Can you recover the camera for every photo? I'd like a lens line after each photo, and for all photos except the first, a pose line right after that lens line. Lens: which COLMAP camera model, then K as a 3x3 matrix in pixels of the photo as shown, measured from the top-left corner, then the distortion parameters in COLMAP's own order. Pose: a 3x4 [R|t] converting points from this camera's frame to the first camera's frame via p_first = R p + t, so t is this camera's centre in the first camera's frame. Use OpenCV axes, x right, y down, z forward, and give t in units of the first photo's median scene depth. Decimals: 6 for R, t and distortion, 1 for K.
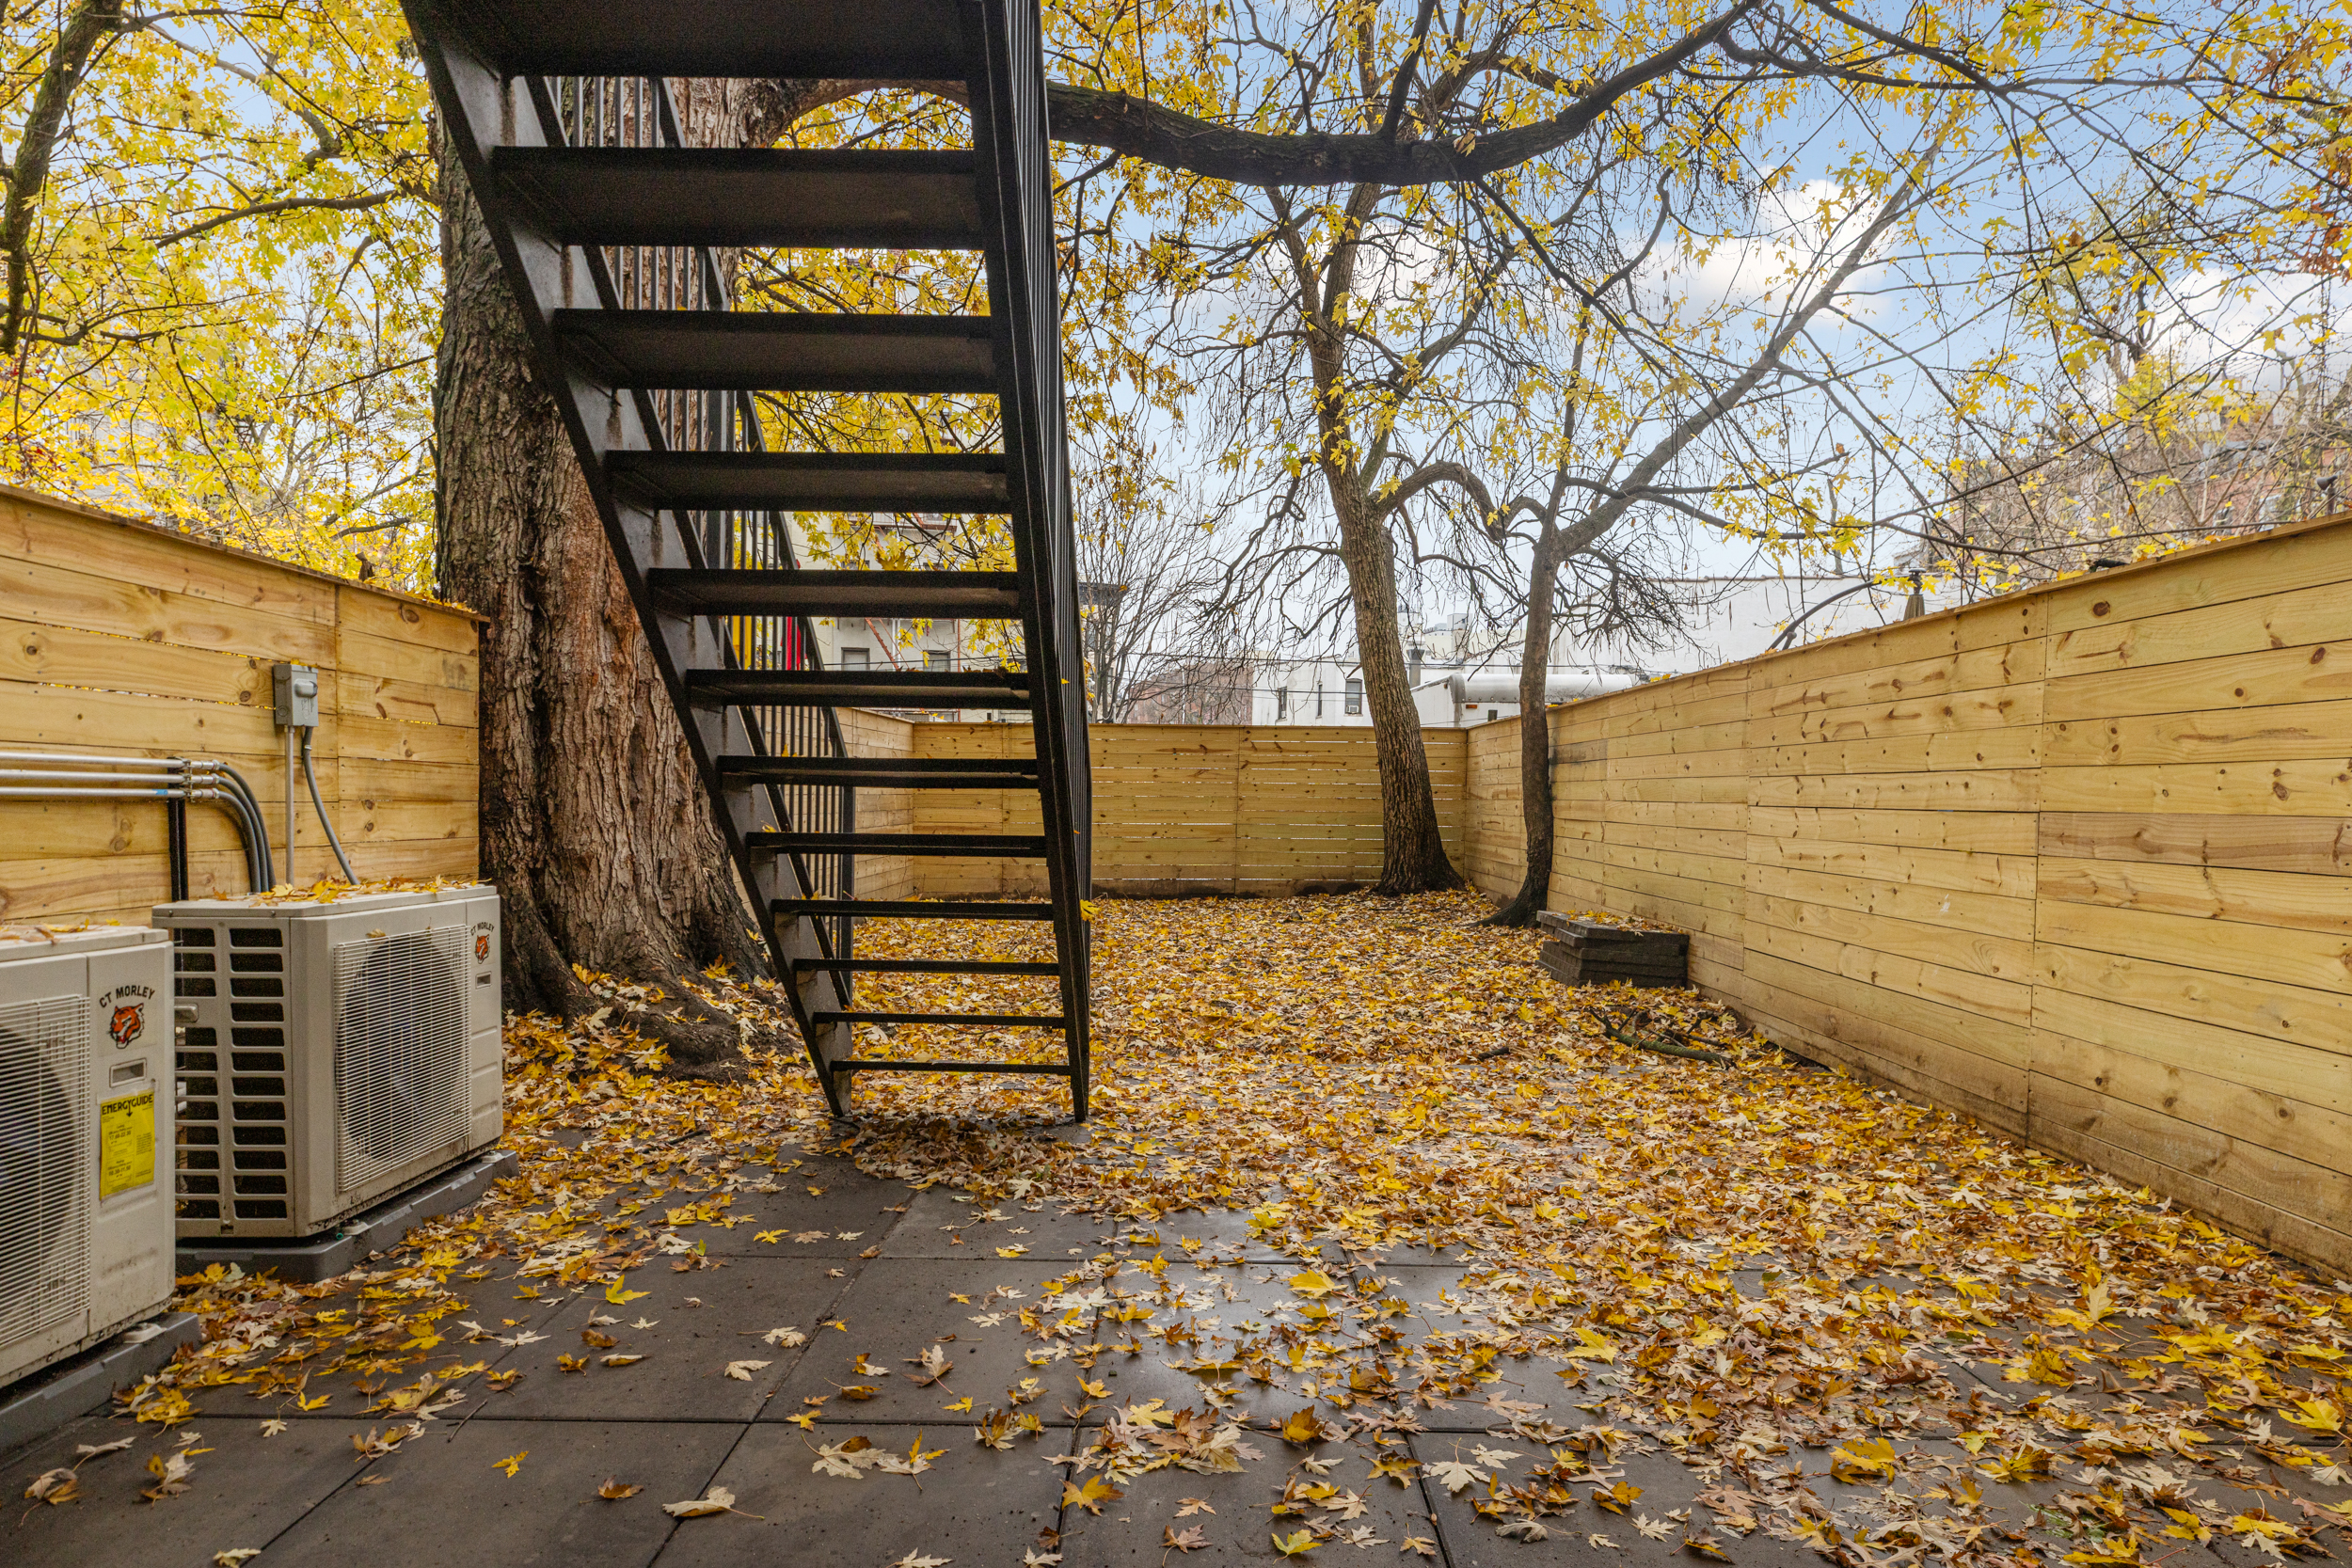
lens RADIAL K [[2719.6, 0, 1176.0], [0, 2719.6, 784.0], [0, 0, 1]] dist [0.001847, 0.002006]
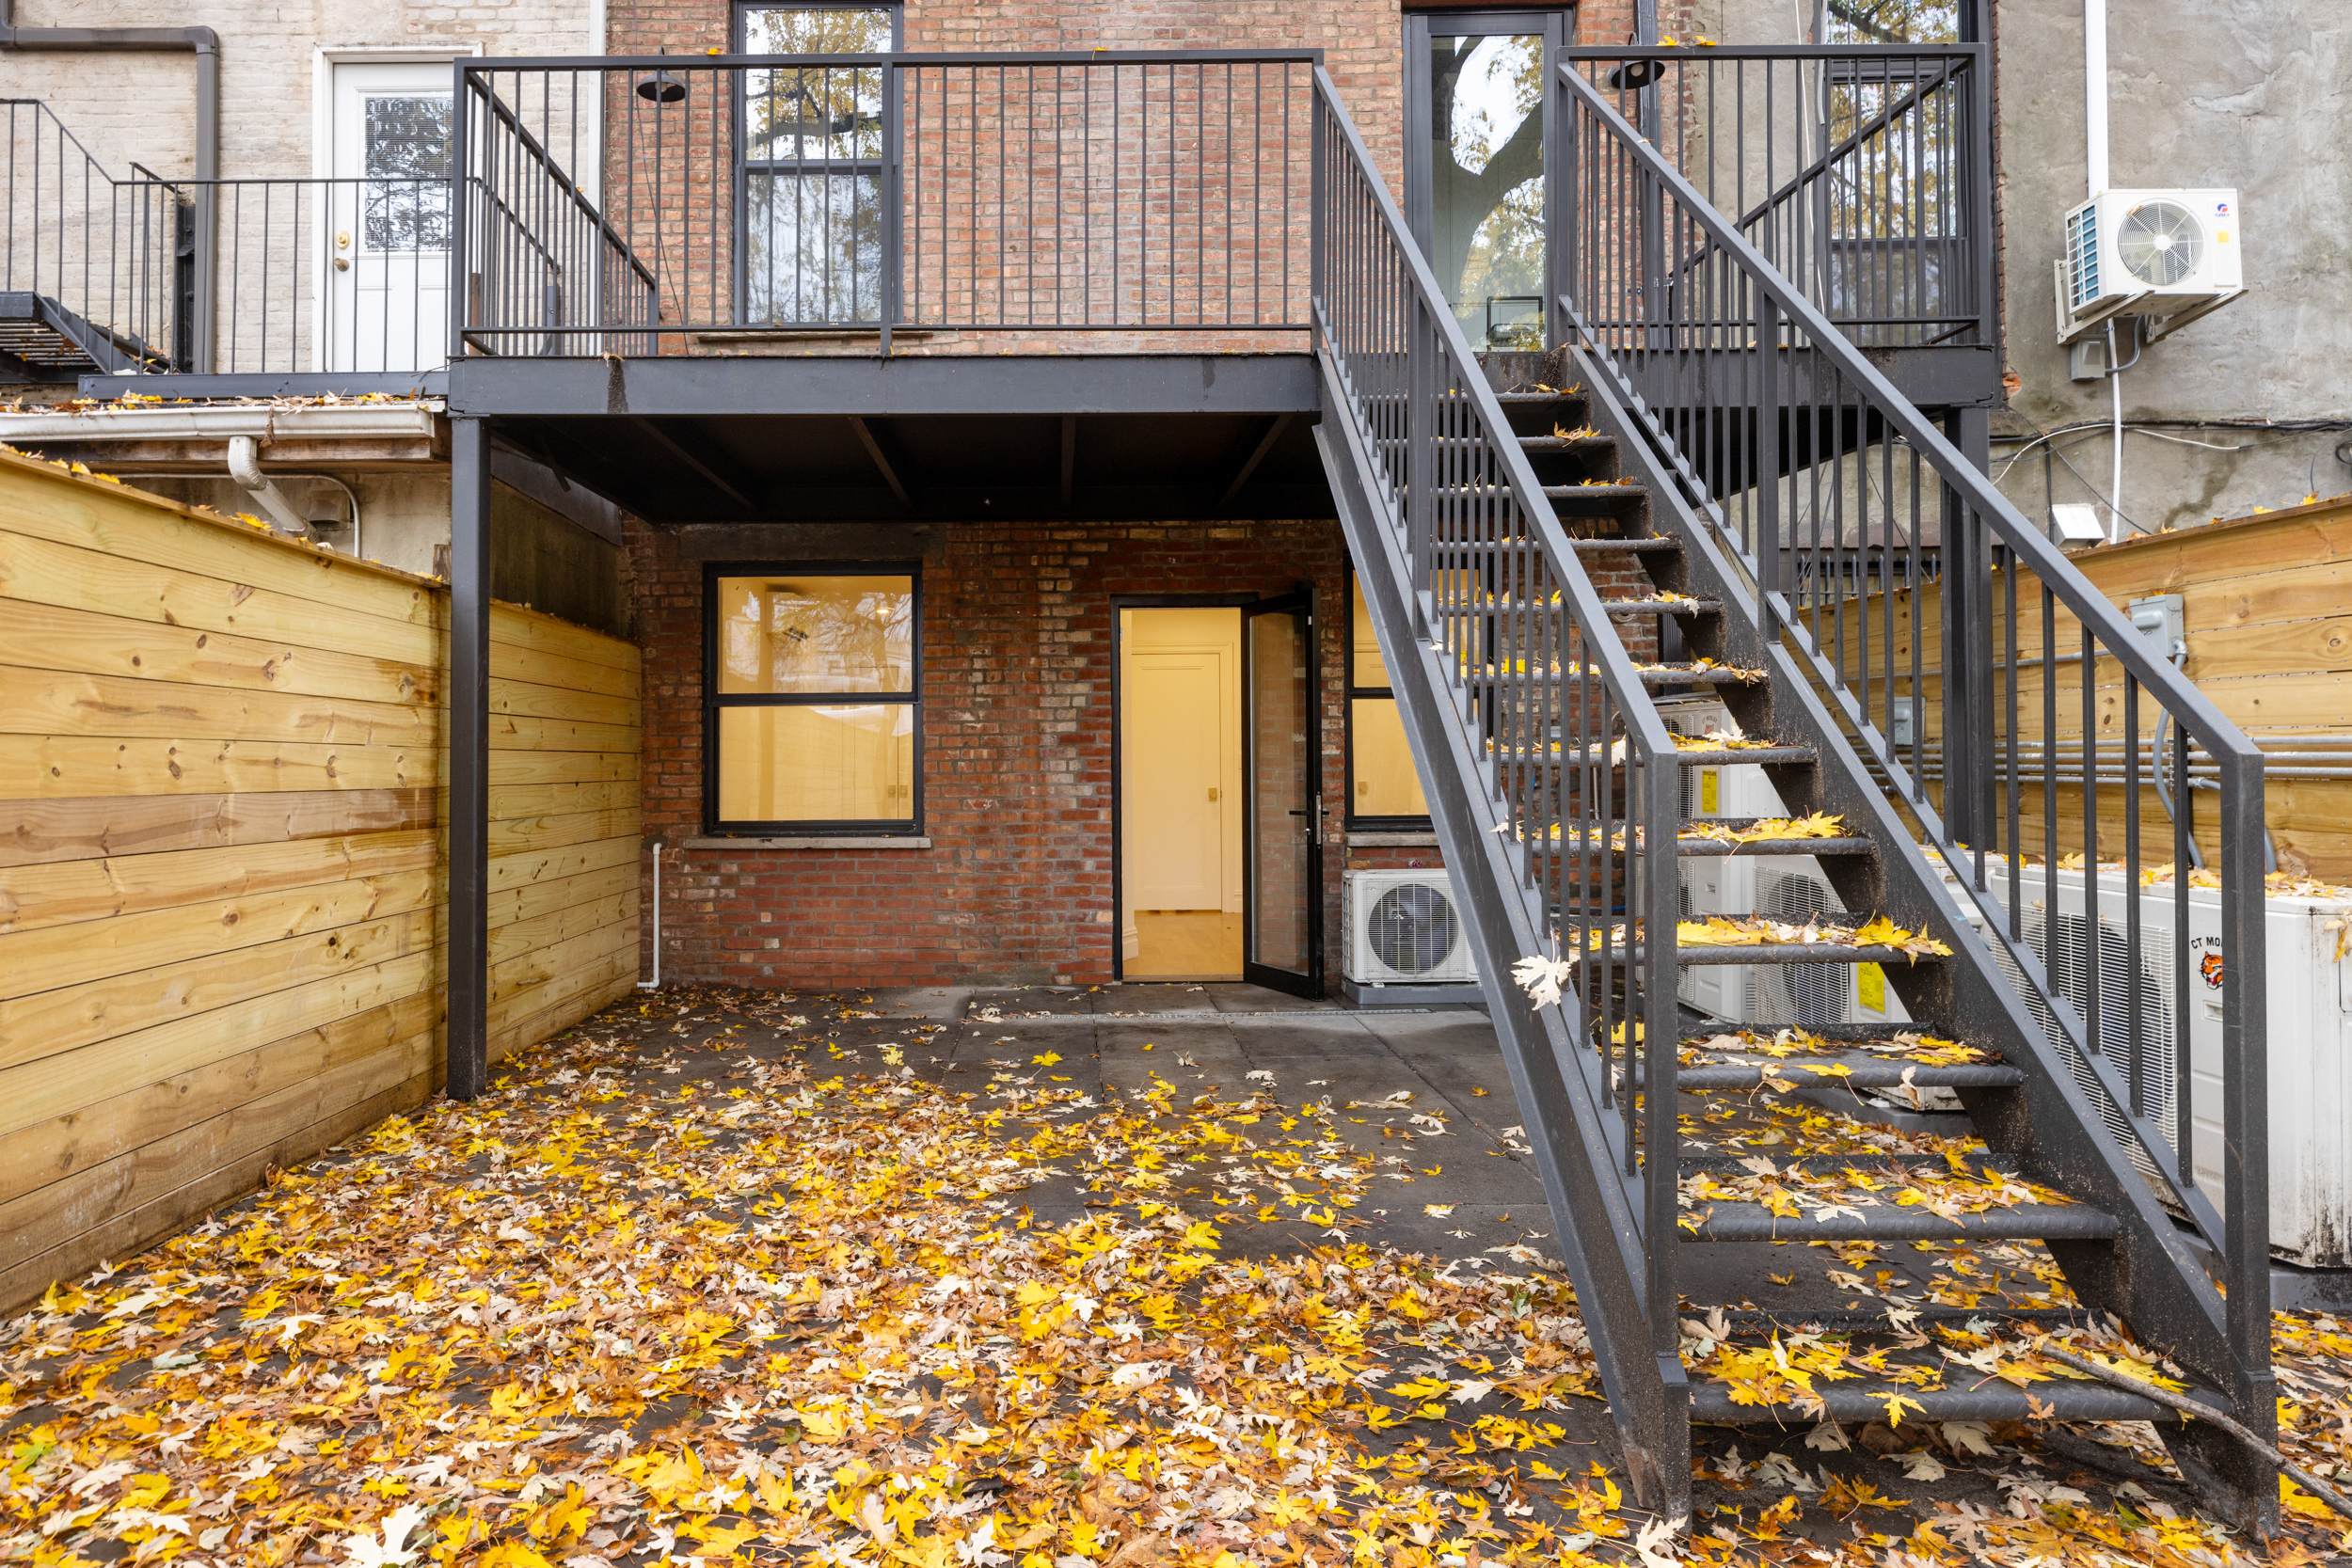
lens RADIAL K [[2719.6, 0, 1176.0], [0, 2719.6, 784.0], [0, 0, 1]] dist [0.001847, 0.002006]
pose [[-0.998971, 0.000138, -0.045358, 0.086511], [0.000156, 1.000000, -0.000407, 0.008286], [0.045358, -0.000413, -0.998971, 1.998997]]
